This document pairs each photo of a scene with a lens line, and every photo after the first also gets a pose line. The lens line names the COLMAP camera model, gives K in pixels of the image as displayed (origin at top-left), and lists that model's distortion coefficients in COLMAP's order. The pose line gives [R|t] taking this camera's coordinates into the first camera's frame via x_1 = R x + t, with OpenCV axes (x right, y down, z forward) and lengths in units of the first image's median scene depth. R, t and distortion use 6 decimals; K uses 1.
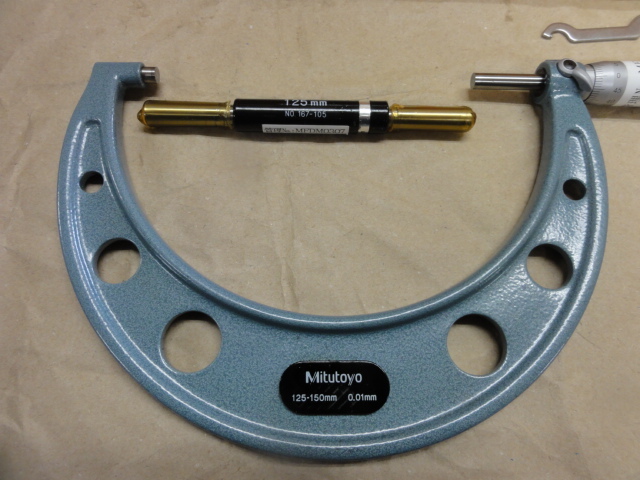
lens RADIAL K [[457.2, 0, 320.0], [0, 457.2, 240.0], [0, 0, 1]] dist [0.002850, -0.001893]
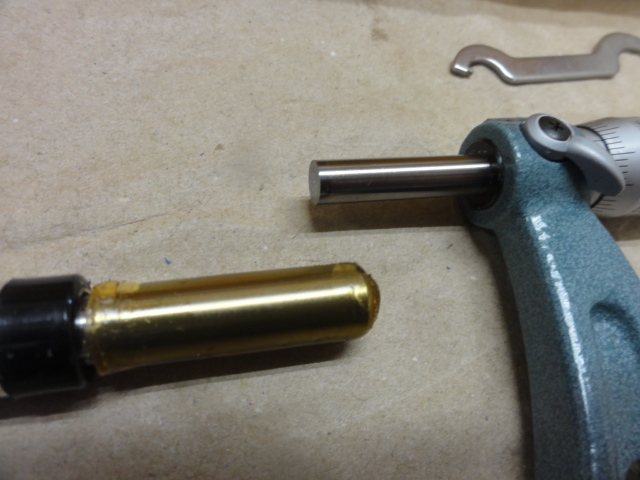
lens RADIAL K [[457.2, 0, 320.0], [0, 457.2, 240.0], [0, 0, 1]] dist [0.002850, -0.001893]
pose [[0.962563, -0.093747, 0.254329, 0.223063], [0.127224, 0.984768, -0.118519, -0.238713], [-0.239344, 0.146439, 0.959828, 0.611226]]
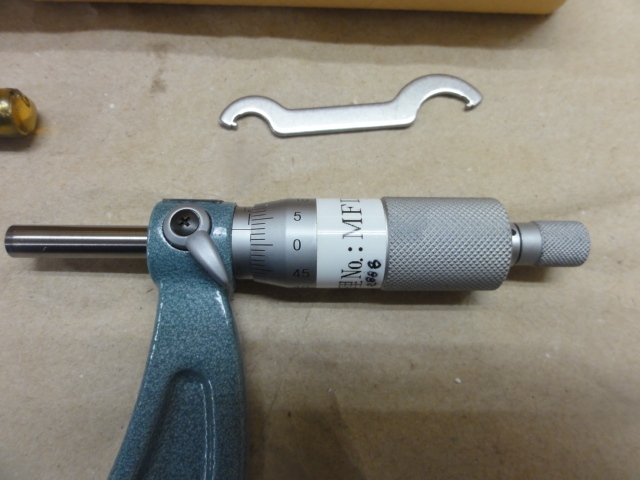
lens RADIAL K [[441.3, 0, 320.0], [0, 441.3, 240.0], [0, 0, 1]] dist [0.002353, -0.022610]
pose [[0.999987, -0.001737, 0.004707, 0.591035], [0.001436, 0.997987, 0.063396, -0.344127], [-0.004808, -0.063389, 0.997977, 0.498298]]
